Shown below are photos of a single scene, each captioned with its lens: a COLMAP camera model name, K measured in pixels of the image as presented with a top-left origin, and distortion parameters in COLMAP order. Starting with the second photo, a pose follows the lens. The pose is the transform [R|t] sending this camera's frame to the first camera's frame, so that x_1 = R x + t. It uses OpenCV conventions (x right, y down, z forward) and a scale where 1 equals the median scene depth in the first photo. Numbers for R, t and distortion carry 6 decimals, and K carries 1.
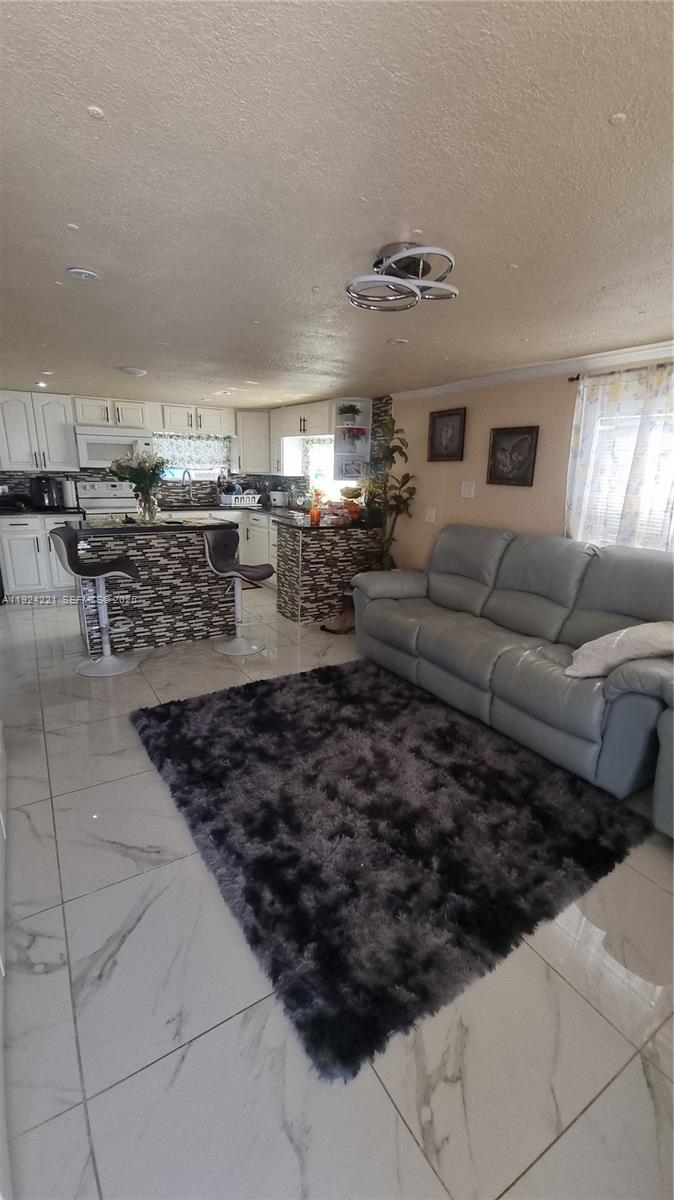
lens RADIAL K [[484.0, 0, 337.0], [0, 484.0, 600.0], [0, 0, 1]] dist [0.008192, -0.004365]
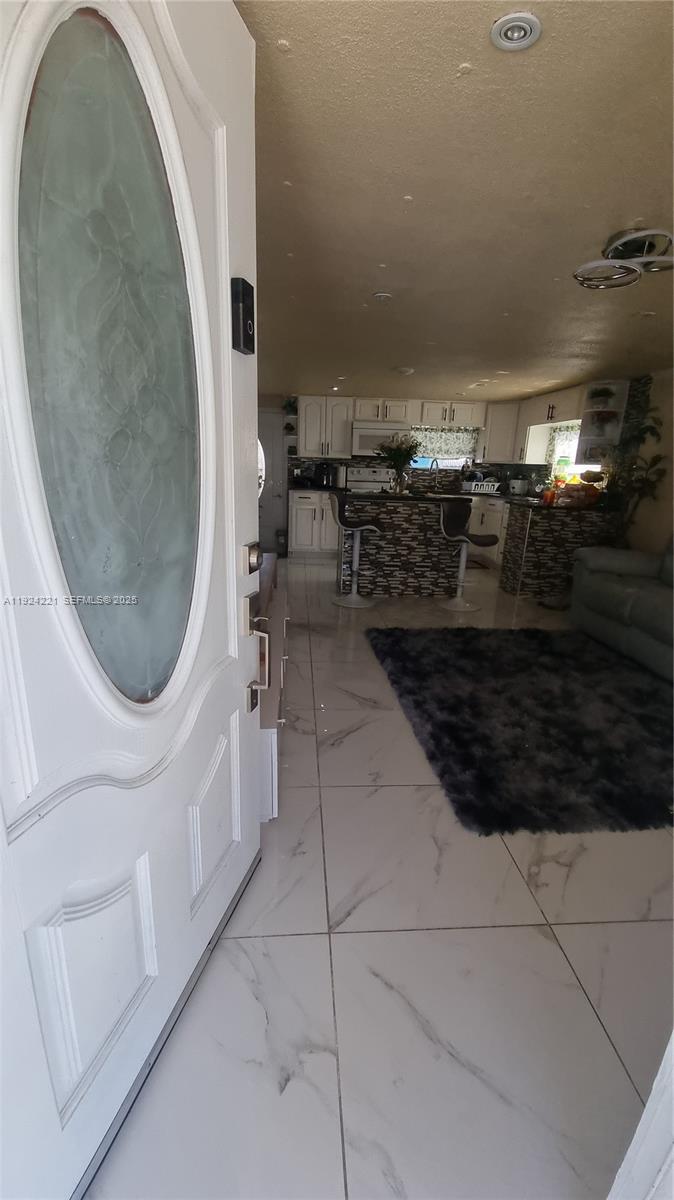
lens RADIAL K [[484.0, 0, 337.0], [0, 484.0, 600.0], [0, 0, 1]] dist [0.008192, -0.004365]
pose [[0.882827, 0.129691, -0.451439, 0.062474], [-0.135310, 0.990602, 0.019974, 0.104265], [0.449786, 0.043451, 0.892079, -0.151186]]
